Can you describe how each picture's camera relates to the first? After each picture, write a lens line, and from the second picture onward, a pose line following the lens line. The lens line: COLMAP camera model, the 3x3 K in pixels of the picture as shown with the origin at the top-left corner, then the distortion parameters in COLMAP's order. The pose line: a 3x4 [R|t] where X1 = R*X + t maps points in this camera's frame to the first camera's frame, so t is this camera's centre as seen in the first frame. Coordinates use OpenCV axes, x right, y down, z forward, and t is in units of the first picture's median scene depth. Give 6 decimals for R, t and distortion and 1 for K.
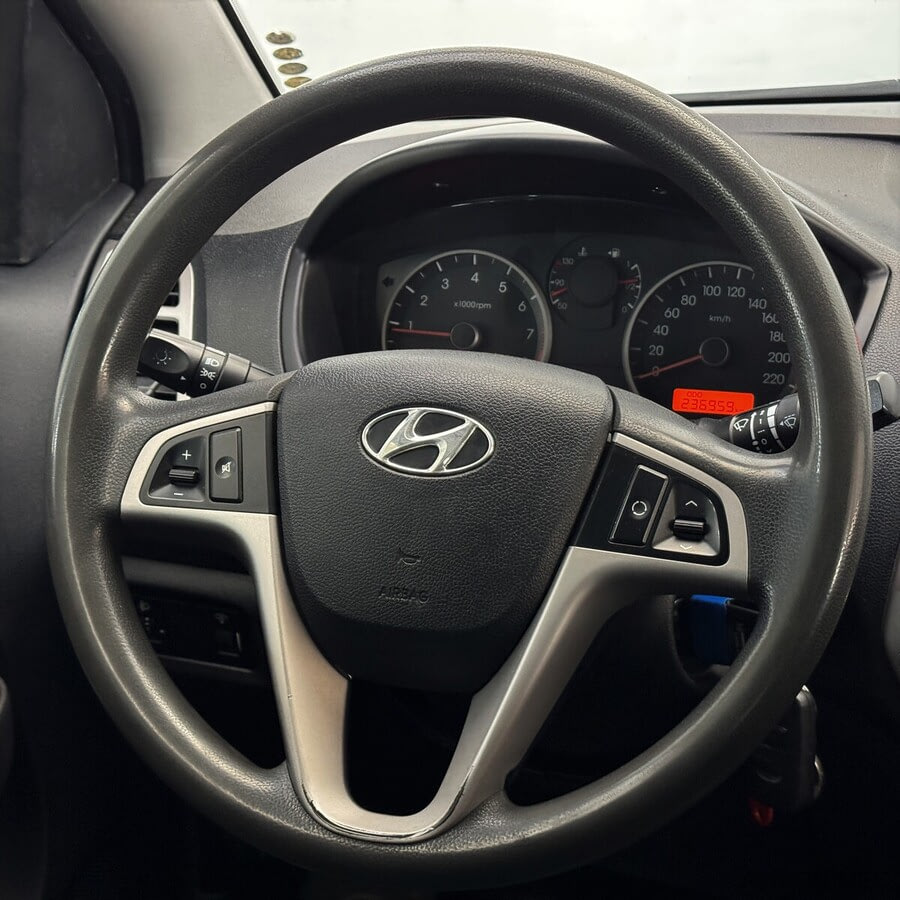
lens RADIAL K [[2083.0, 0, 452.6], [0, 2083.0, 452.1], [0, 0, 1]] dist [0.238724, 0.000000]
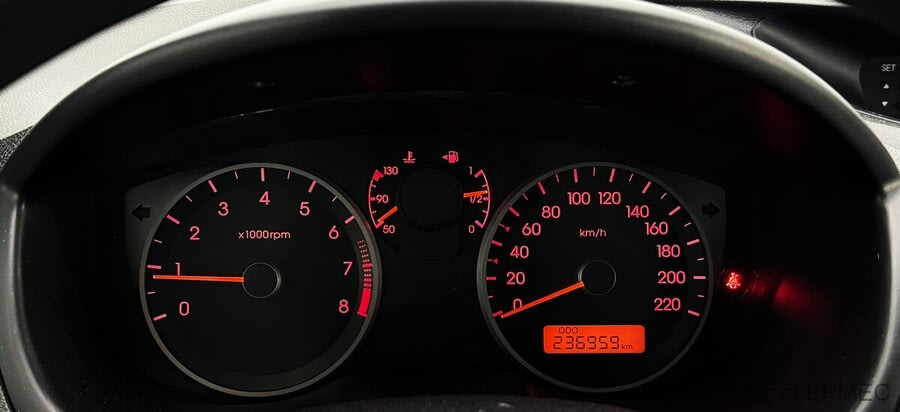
lens RADIAL K [[1084.9, 0, 449.5], [0, 1084.9, 204.2], [0, 0, 1]] dist [0.161847, 0.000000]
pose [[0.940329, -0.083236, 0.329929, -0.058045], [0.079184, 0.996528, 0.025725, -0.088767], [-0.330925, 0.001935, 0.943655, 0.623536]]
